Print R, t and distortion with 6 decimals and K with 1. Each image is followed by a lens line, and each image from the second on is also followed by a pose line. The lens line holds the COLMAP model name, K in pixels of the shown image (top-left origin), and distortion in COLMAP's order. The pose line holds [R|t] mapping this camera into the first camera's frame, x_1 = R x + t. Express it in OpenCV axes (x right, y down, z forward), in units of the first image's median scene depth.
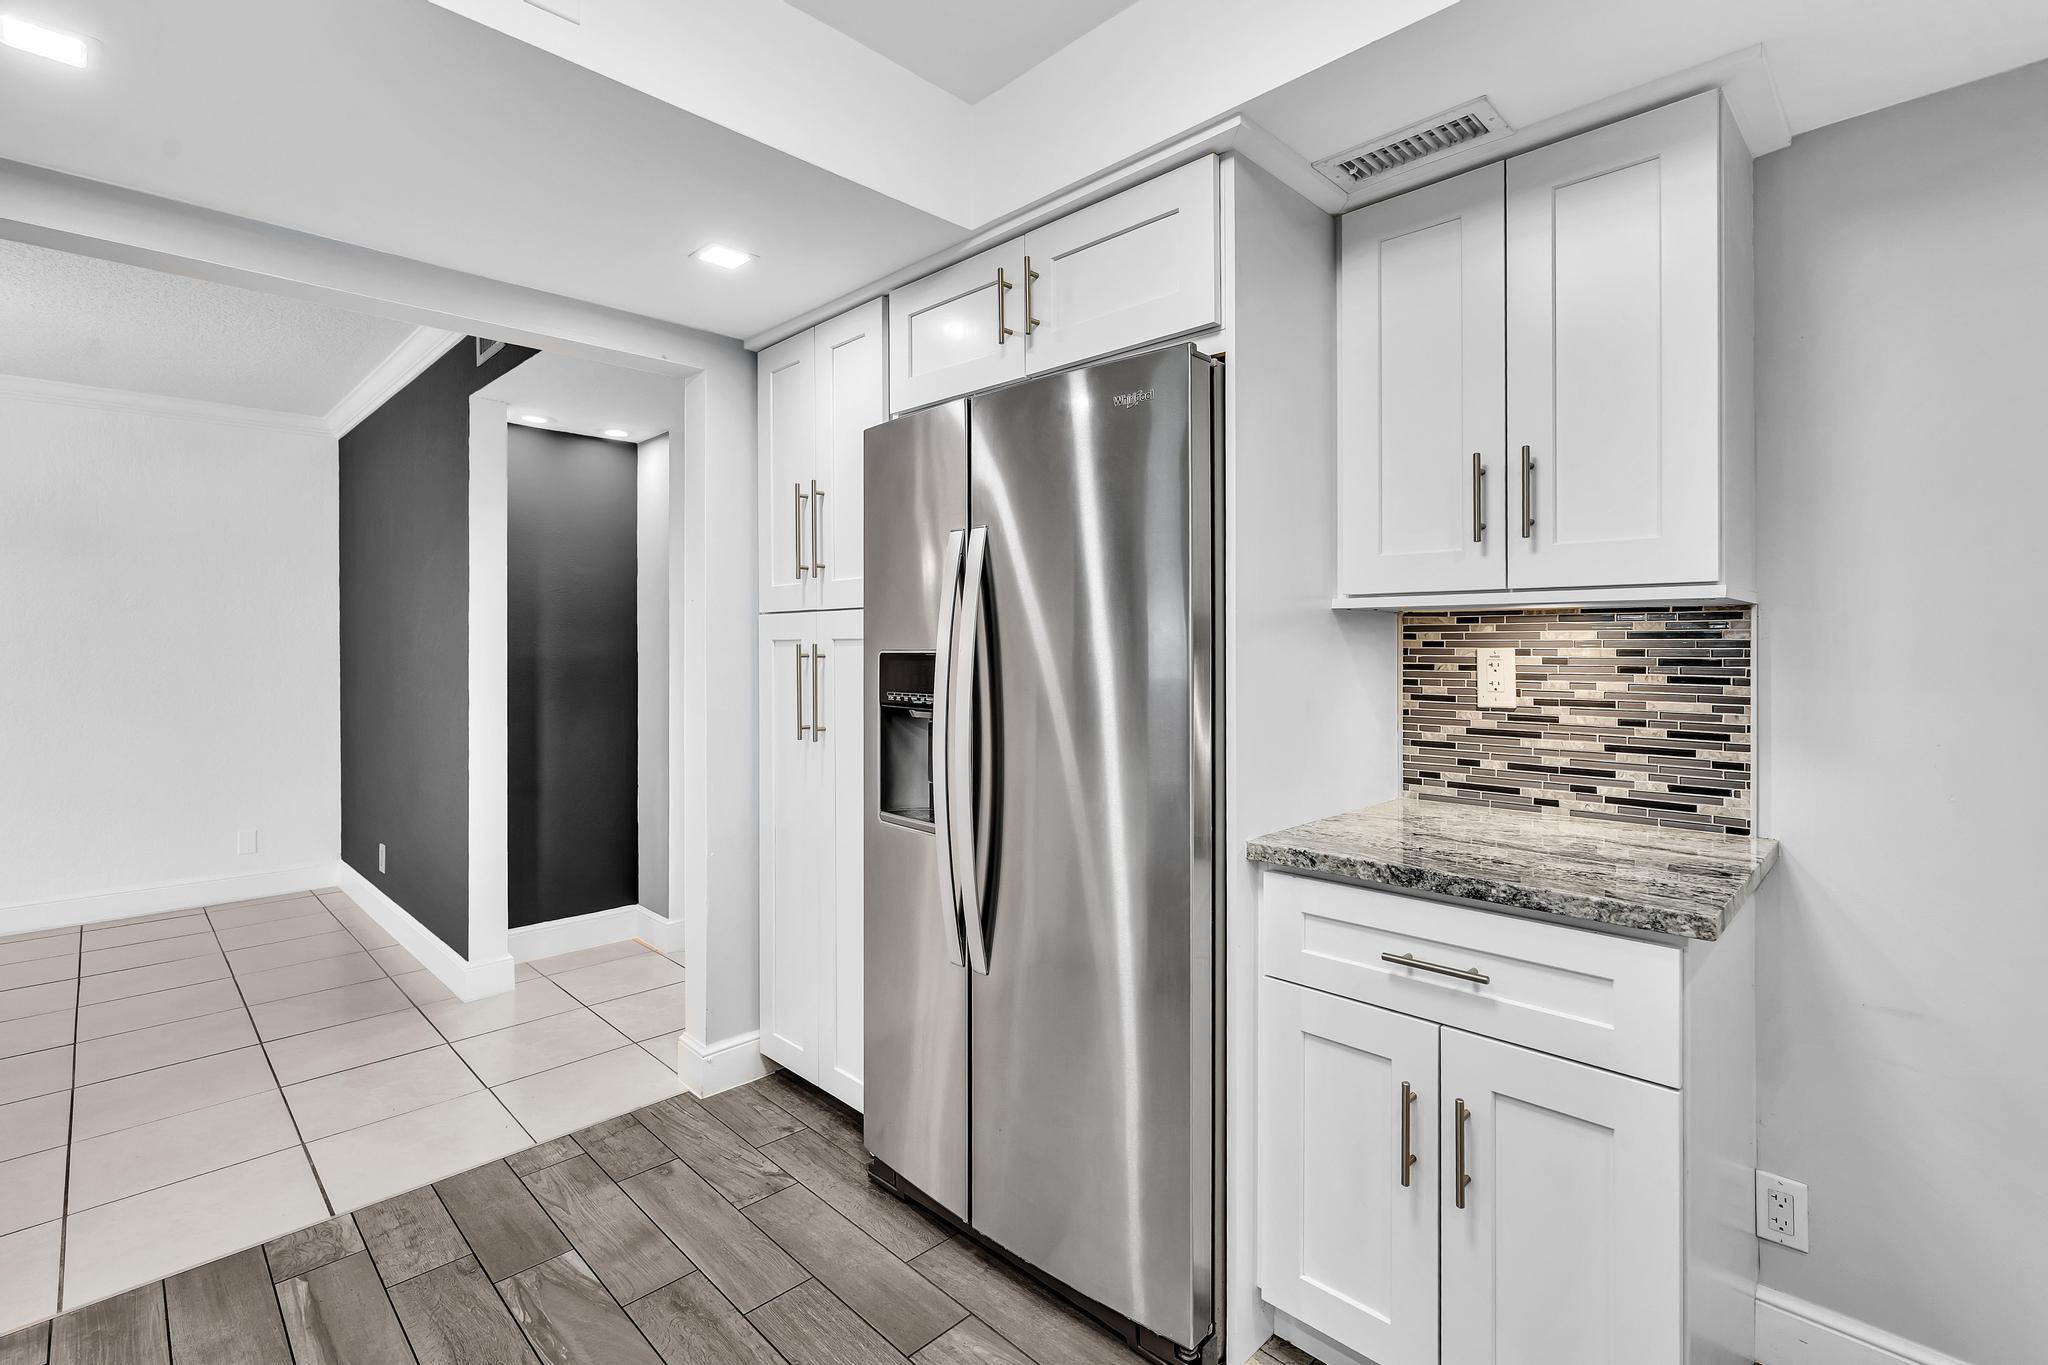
lens RADIAL K [[931.7, 0, 1020.5], [0, 931.7, 643.0], [0, 0, 1]] dist [-0.001422, 0.000001]
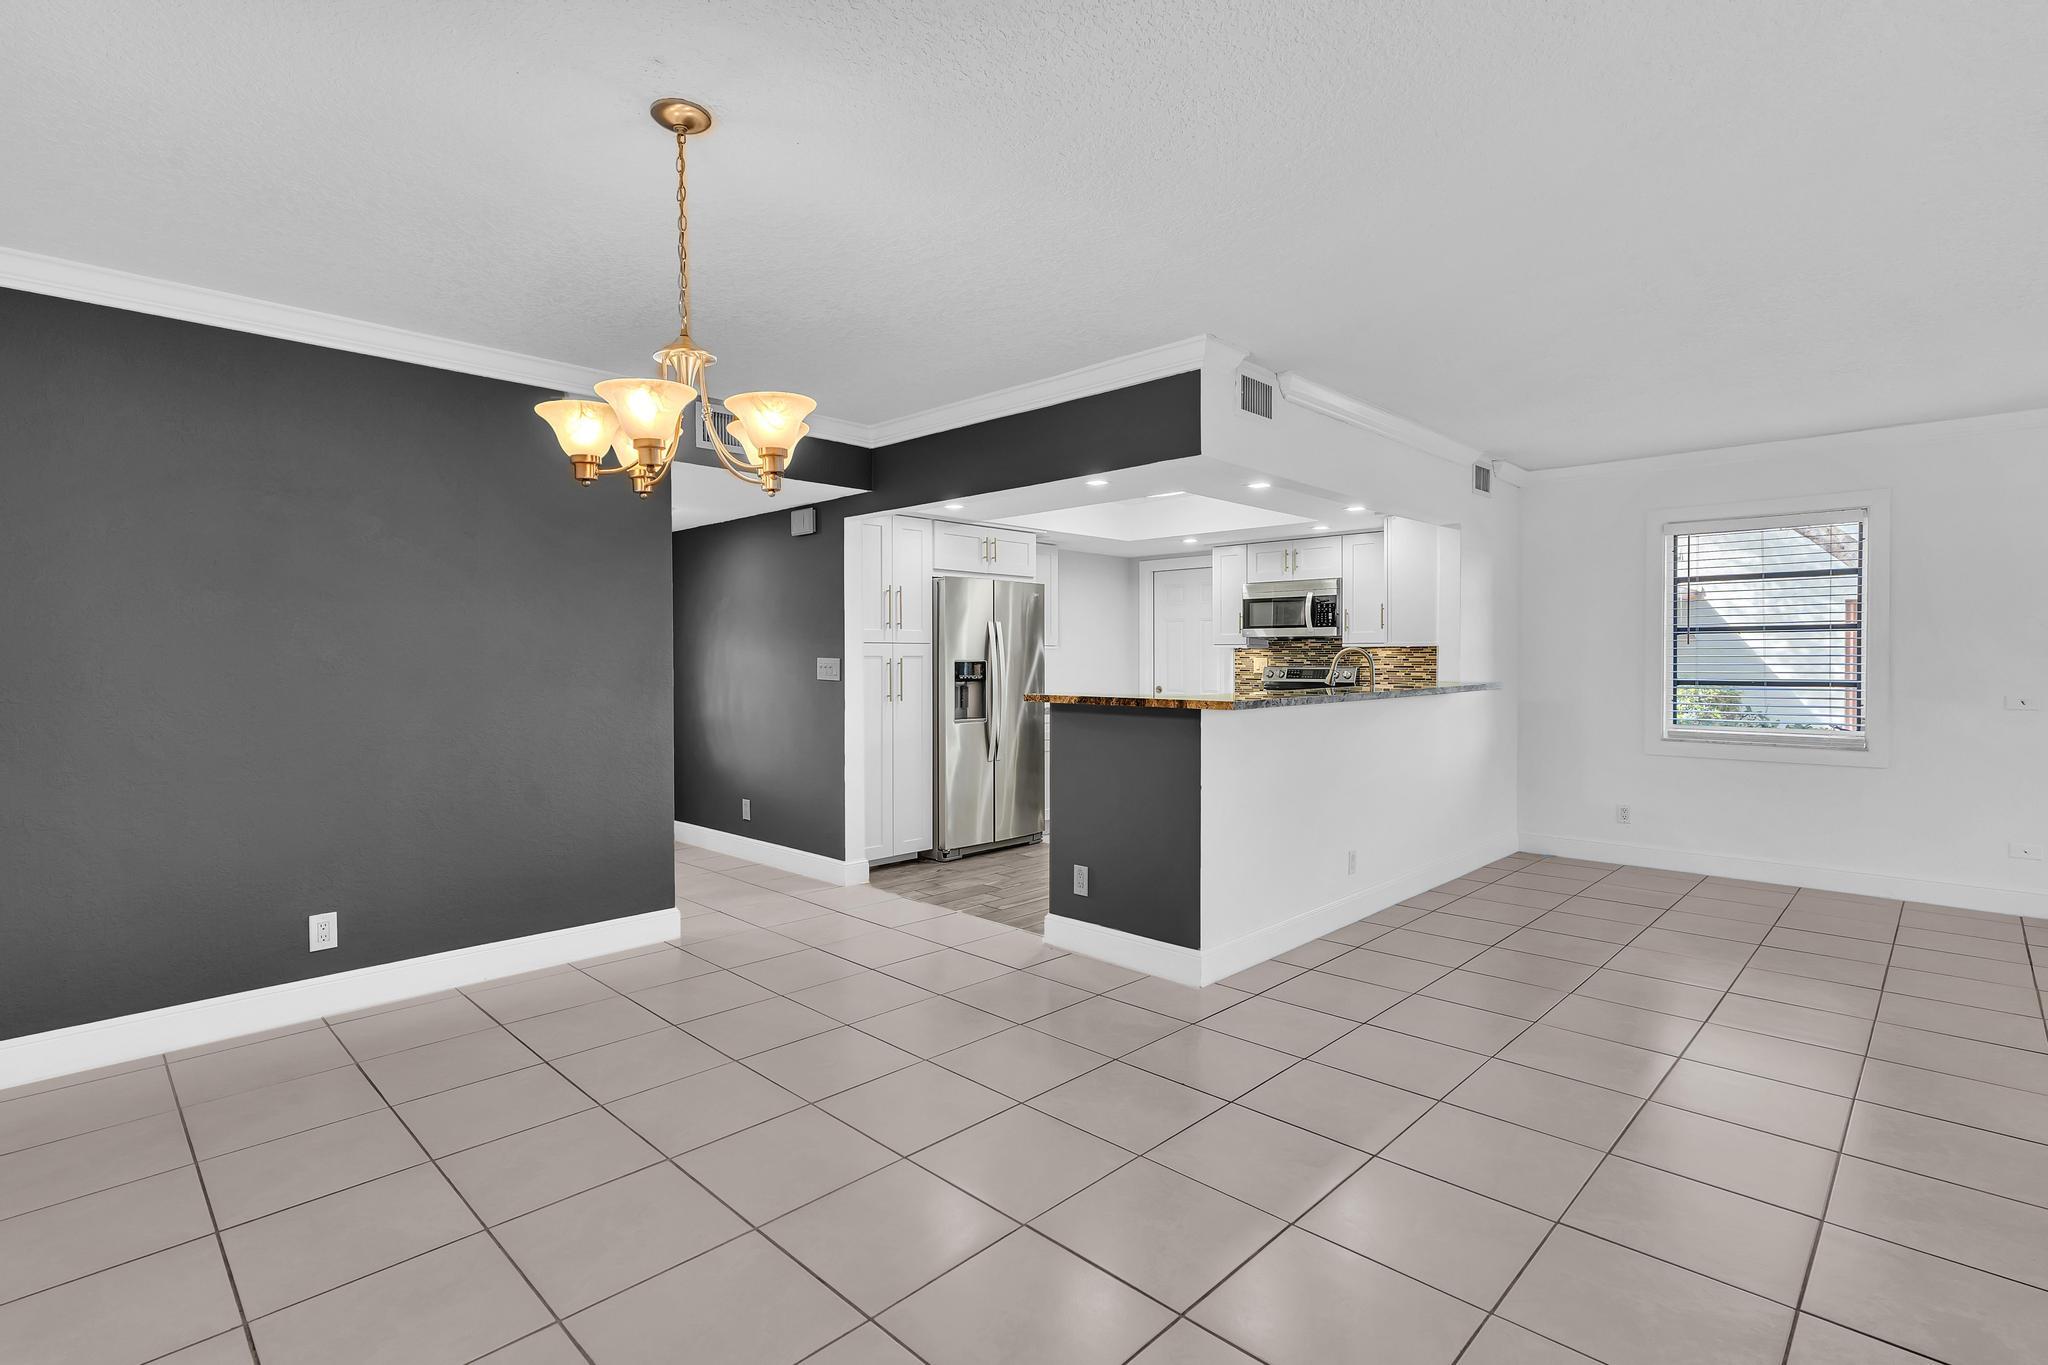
lens RADIAL K [[975.0, 0, 1023.1], [0, 975.0, 668.5], [0, 0, 1]] dist [-0.004041, -0.000102]
pose [[-0.015045, -0.009227, 0.999844, -3.173336], [-0.000884, 0.999957, 0.009215, 0.005440], [-0.999886, -0.000745, -0.015053, 0.902785]]
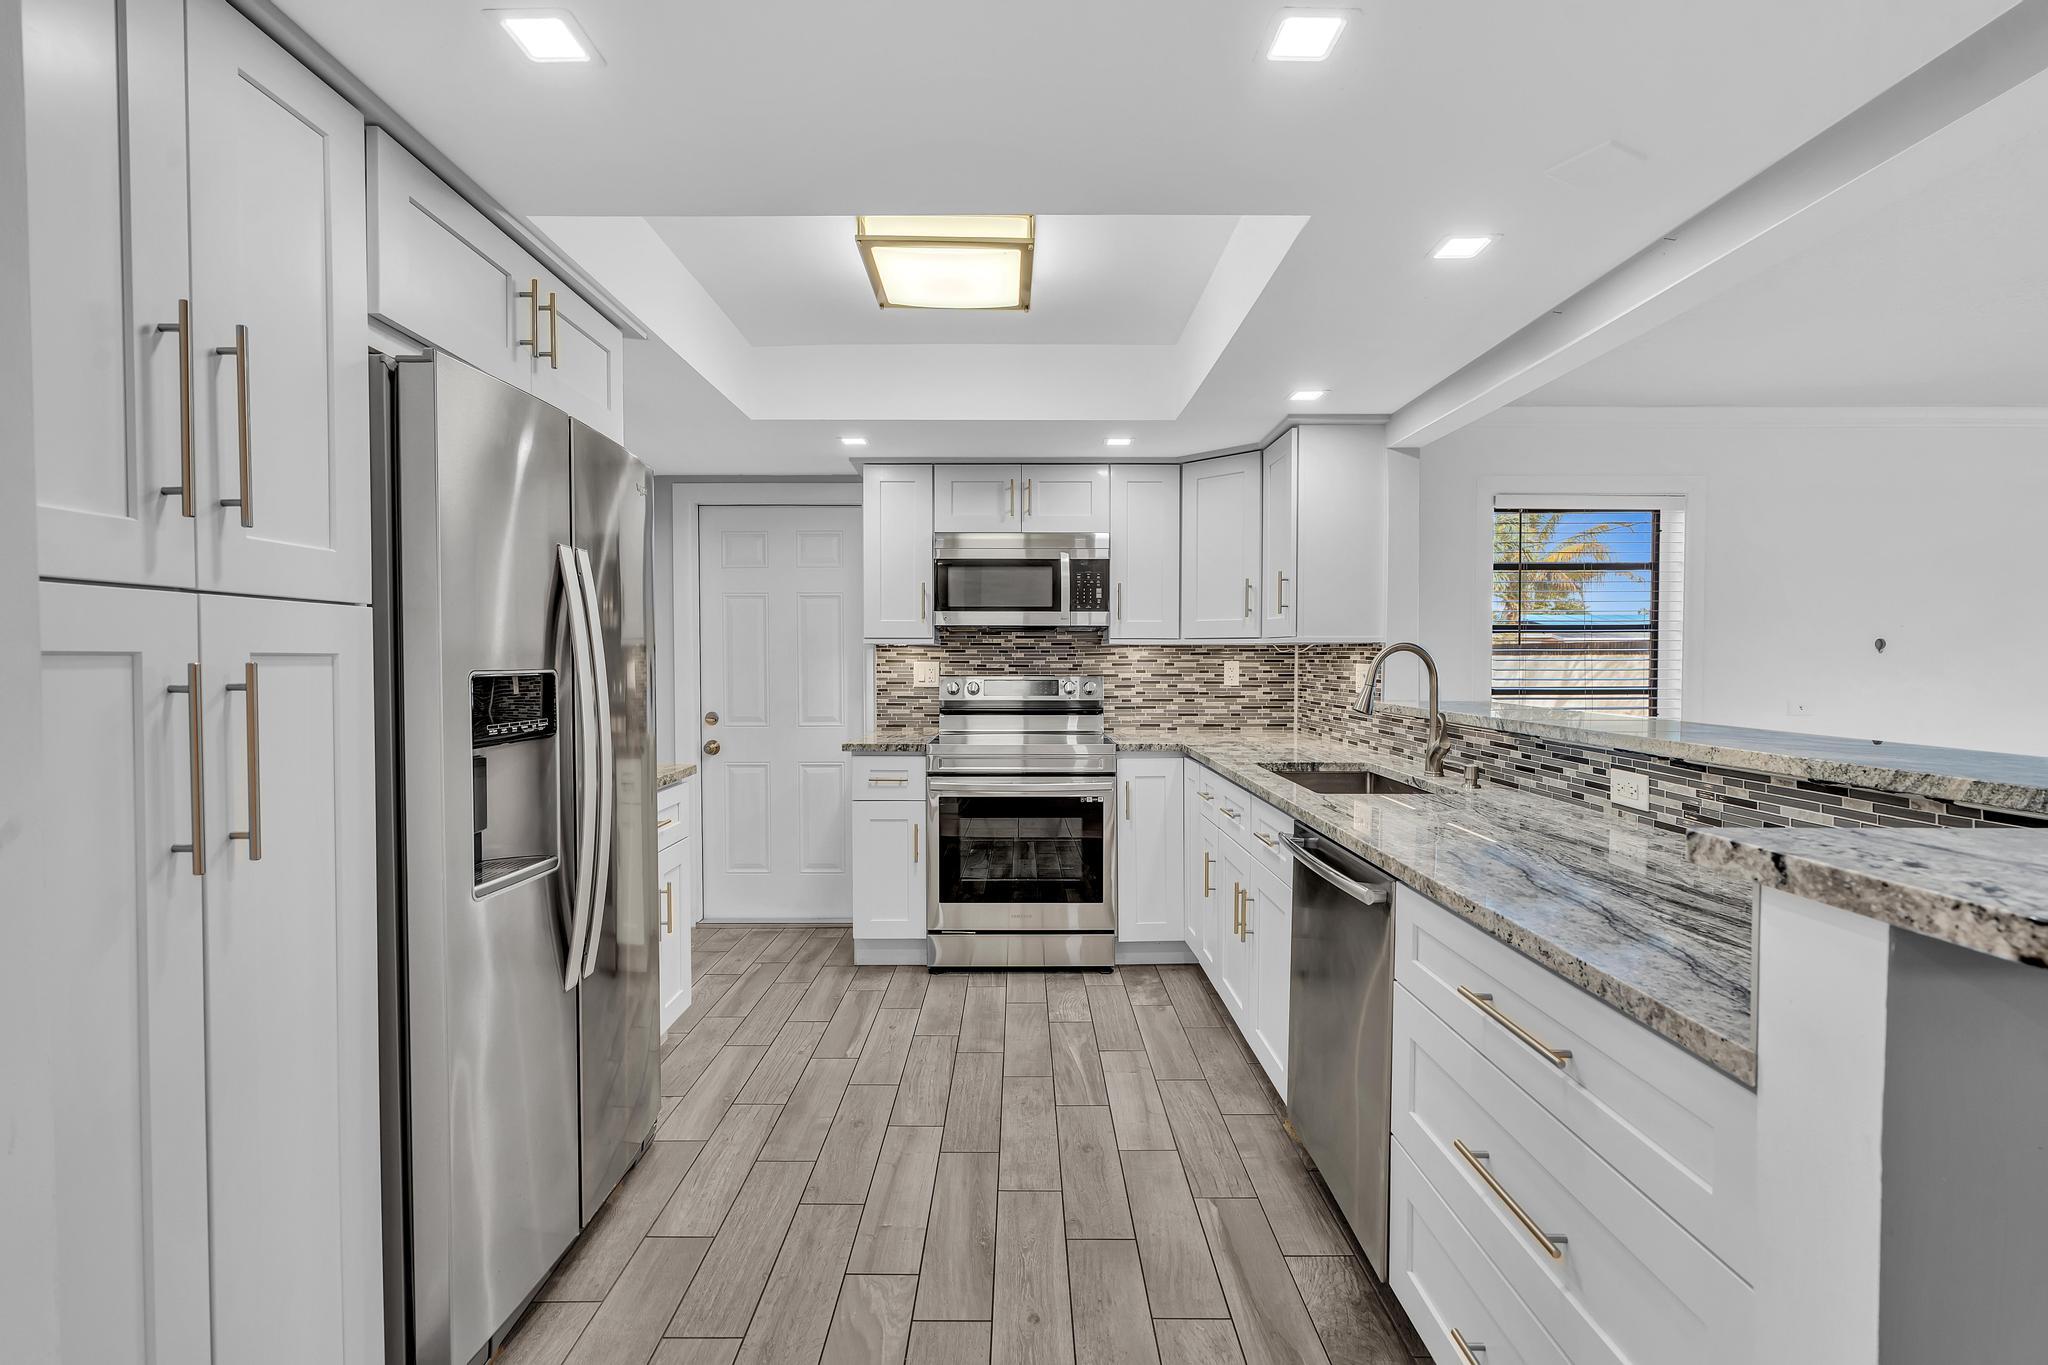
lens RADIAL K [[913.0, 0, 1020.9], [0, 913.0, 682.8], [0, 0, 1]] dist [-0.005514, 0.001096]
pose [[-0.709404, -0.015278, 0.704636, -1.034311], [-0.000172, 0.999769, 0.021504, 0.001542], [-0.704802, 0.015134, -0.709243, 1.286864]]
